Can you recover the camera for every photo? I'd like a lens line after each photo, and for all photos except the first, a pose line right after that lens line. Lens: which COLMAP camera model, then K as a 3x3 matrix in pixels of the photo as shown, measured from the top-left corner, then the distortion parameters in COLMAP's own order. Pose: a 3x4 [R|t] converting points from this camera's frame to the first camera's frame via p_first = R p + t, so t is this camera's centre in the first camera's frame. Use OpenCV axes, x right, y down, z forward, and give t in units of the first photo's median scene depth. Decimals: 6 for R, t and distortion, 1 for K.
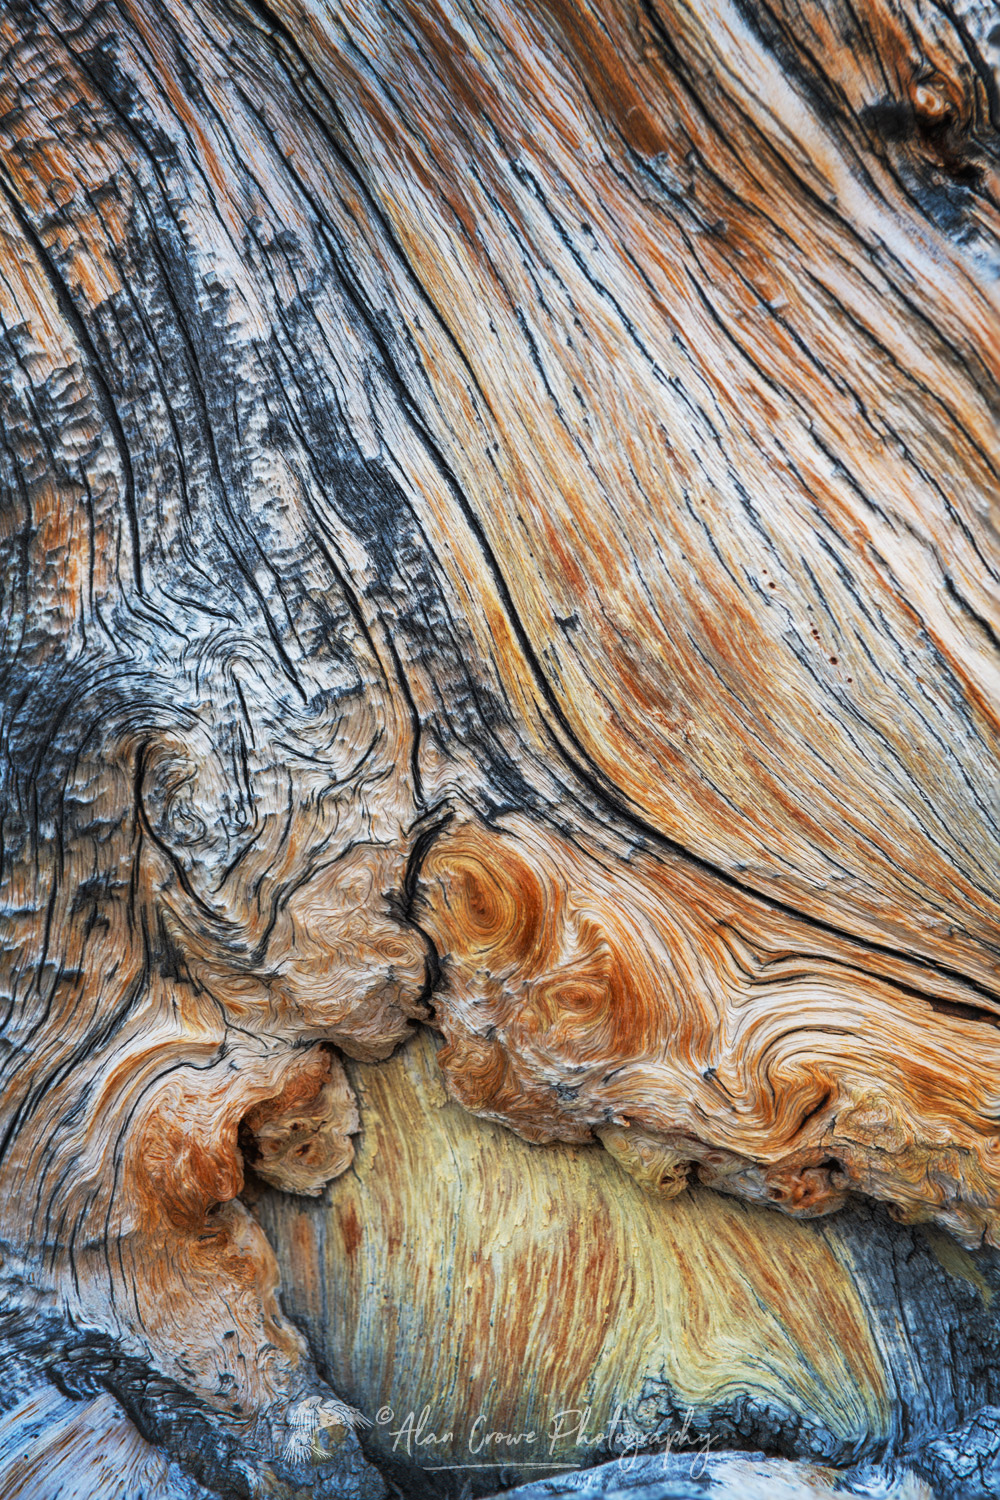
lens RADIAL K [[3041.0, 0, 497.9], [0, 3041.0, 753.8], [0, 0, 1]] dist [0.031325, 0.000000]
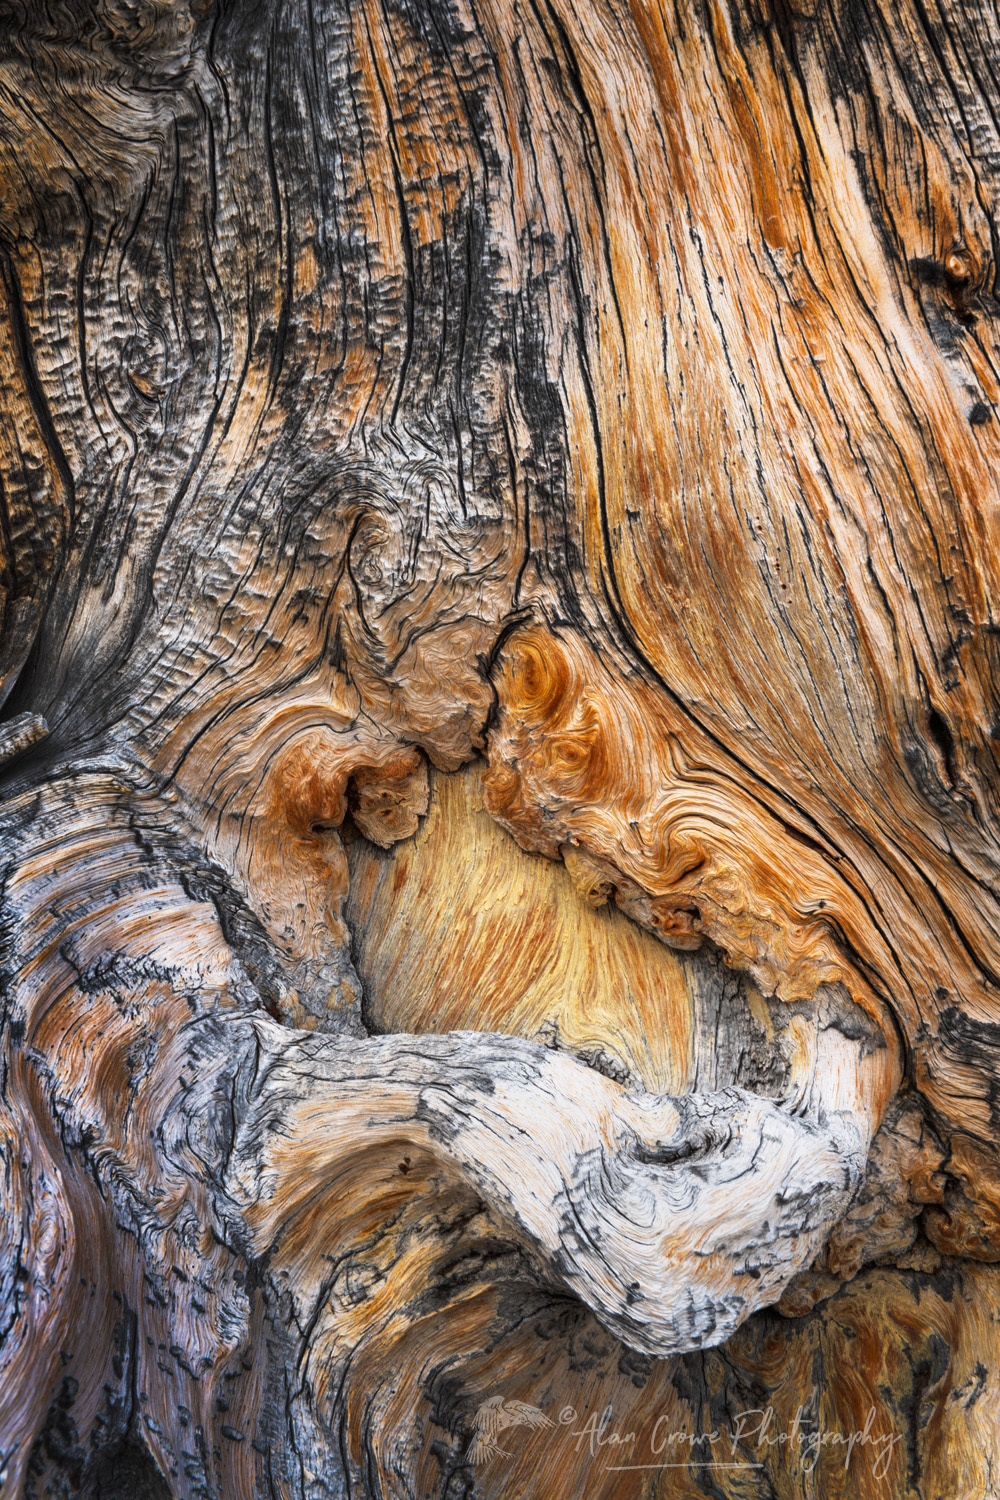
lens RADIAL K [[2680.1, 0, 503.0], [0, 2680.1, 746.8], [0, 0, 1]] dist [0.064634, 0.000000]
pose [[0.939249, 0.312321, -0.142361, 0.188550], [-0.318436, 0.947693, -0.021817, 0.118370], [0.128101, 0.065825, 0.989574, -0.363262]]
